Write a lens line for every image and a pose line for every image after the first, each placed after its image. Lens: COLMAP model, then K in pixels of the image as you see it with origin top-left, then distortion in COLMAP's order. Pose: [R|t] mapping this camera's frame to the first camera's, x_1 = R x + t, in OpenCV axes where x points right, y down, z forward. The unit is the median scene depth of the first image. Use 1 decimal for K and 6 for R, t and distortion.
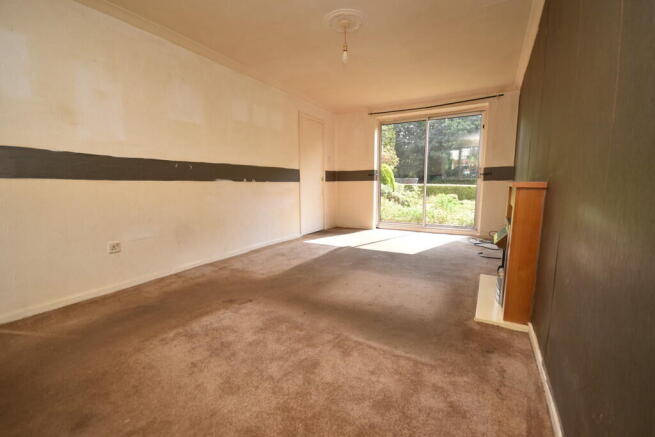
lens RADIAL K [[289.2, 0, 327.5], [0, 289.2, 218.5], [0, 0, 1]] dist [0.034393, -0.025300]
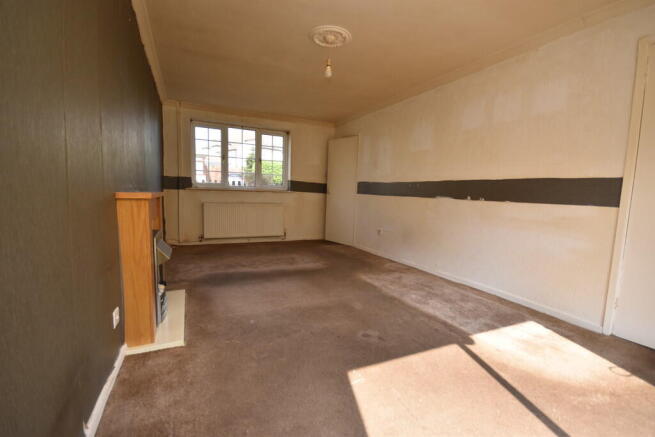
lens RADIAL K [[289.2, 0, 327.5], [0, 289.2, 218.5], [0, 0, 1]] dist [0.034393, -0.025300]
pose [[-0.563128, 0.045045, -0.825141, 0.708690], [-0.150744, 0.976160, 0.156166, -0.162500], [0.812504, 0.212327, -0.542912, 1.278703]]
